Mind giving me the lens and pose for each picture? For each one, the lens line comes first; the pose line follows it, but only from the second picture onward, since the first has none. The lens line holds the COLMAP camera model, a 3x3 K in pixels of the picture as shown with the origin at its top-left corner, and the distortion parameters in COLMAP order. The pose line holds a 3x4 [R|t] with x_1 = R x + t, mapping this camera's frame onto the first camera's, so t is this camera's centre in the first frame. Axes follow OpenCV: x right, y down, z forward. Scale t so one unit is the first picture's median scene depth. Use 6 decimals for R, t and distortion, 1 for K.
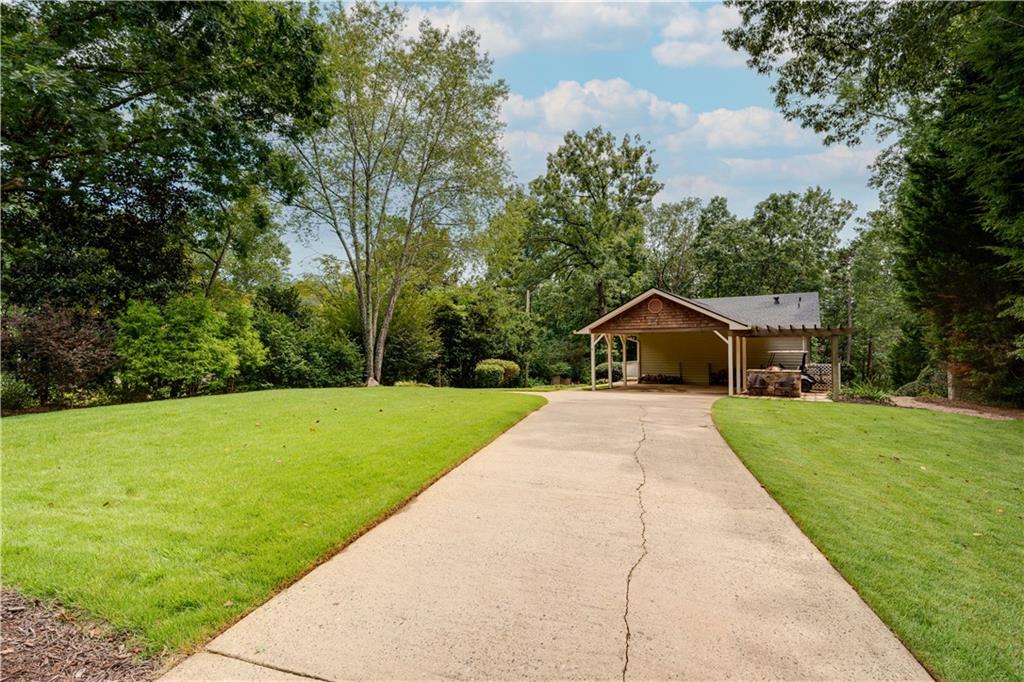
lens RADIAL K [[489.1, 0, 512.0], [0, 489.1, 341.0], [0, 0, 1]] dist [-0.000594, -0.000025]
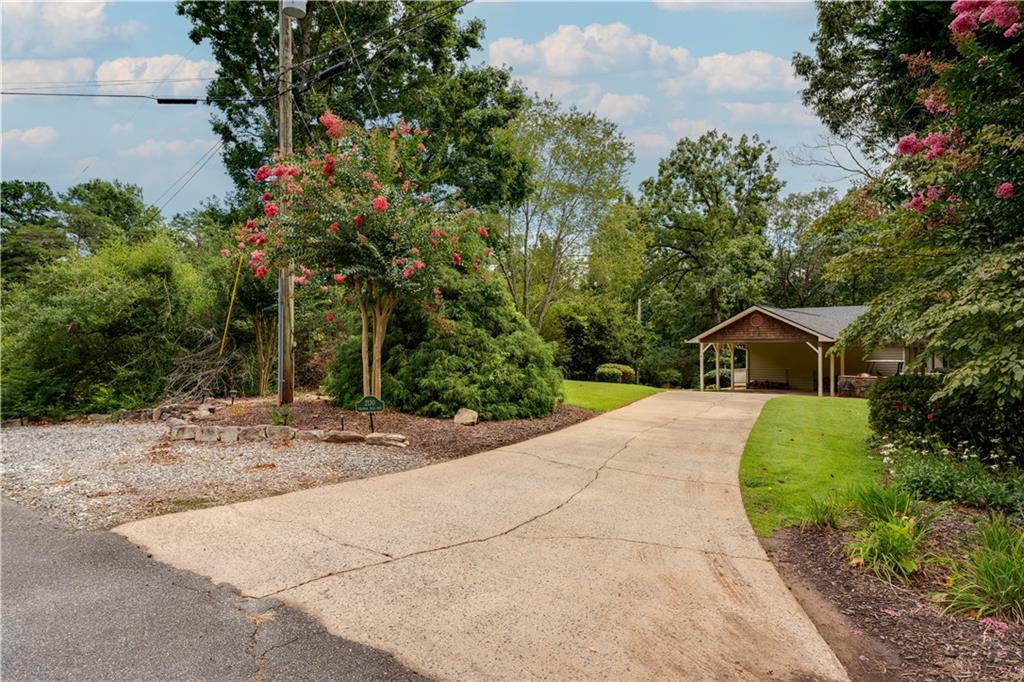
lens RADIAL K [[568.4, 0, 512.0], [0, 568.4, 341.0], [0, 0, 1]] dist [0.004511, 0.000642]
pose [[0.985698, 0.010897, -0.168167, -0.034962], [-0.012299, 0.999898, -0.007297, -0.002478], [0.168070, 0.009261, 0.985732, -0.273779]]
